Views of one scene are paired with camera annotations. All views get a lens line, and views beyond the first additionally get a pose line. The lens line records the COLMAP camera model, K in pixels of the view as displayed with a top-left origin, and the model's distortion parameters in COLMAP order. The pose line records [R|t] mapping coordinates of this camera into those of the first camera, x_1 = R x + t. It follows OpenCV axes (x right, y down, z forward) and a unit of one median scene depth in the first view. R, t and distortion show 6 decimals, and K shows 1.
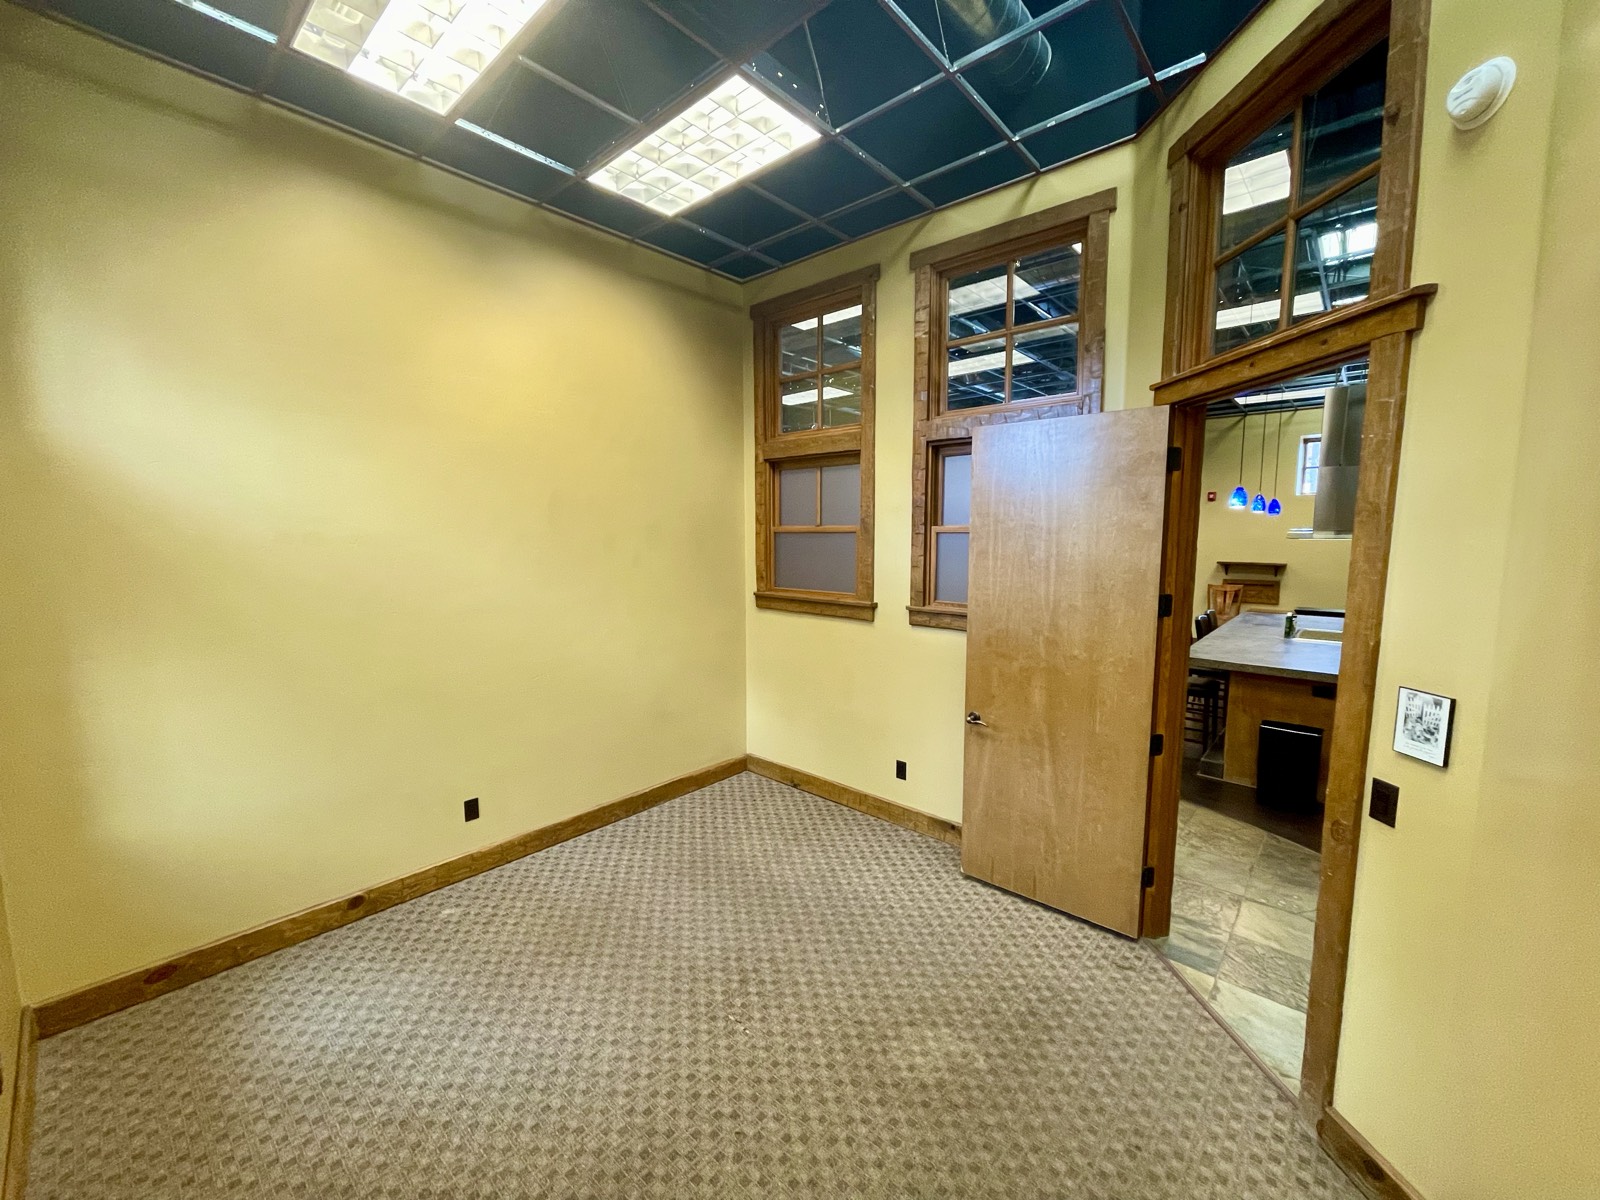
lens RADIAL K [[645.1, 0, 805.8], [0, 645.1, 603.5], [0, 0, 1]] dist [0.000311, 0.001211]
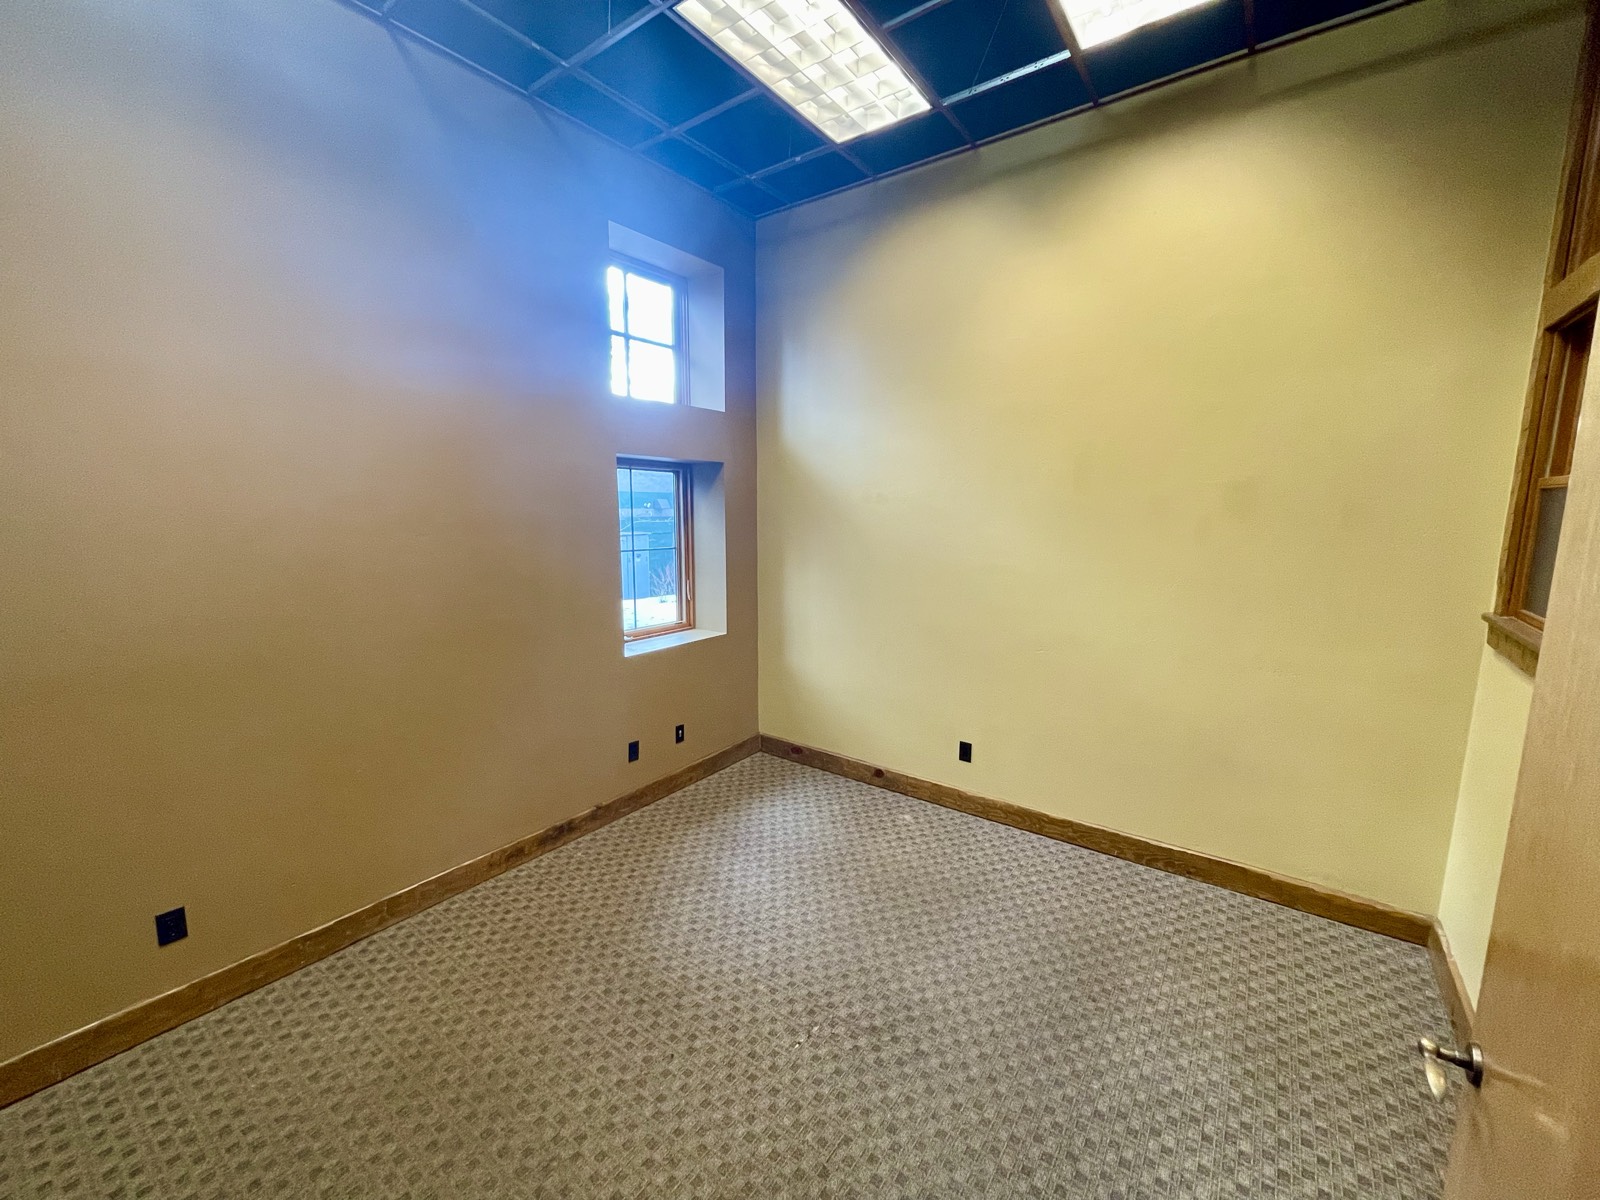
lens RADIAL K [[645.1, 0, 801.9], [0, 645.1, 601.0], [0, 0, 1]] dist [0.000311, 0.001211]
pose [[0.092250, 0.151787, -0.984099, 0.544862], [-0.114135, 0.983411, 0.140982, -0.057122], [0.989173, 0.099315, 0.108044, 0.660198]]
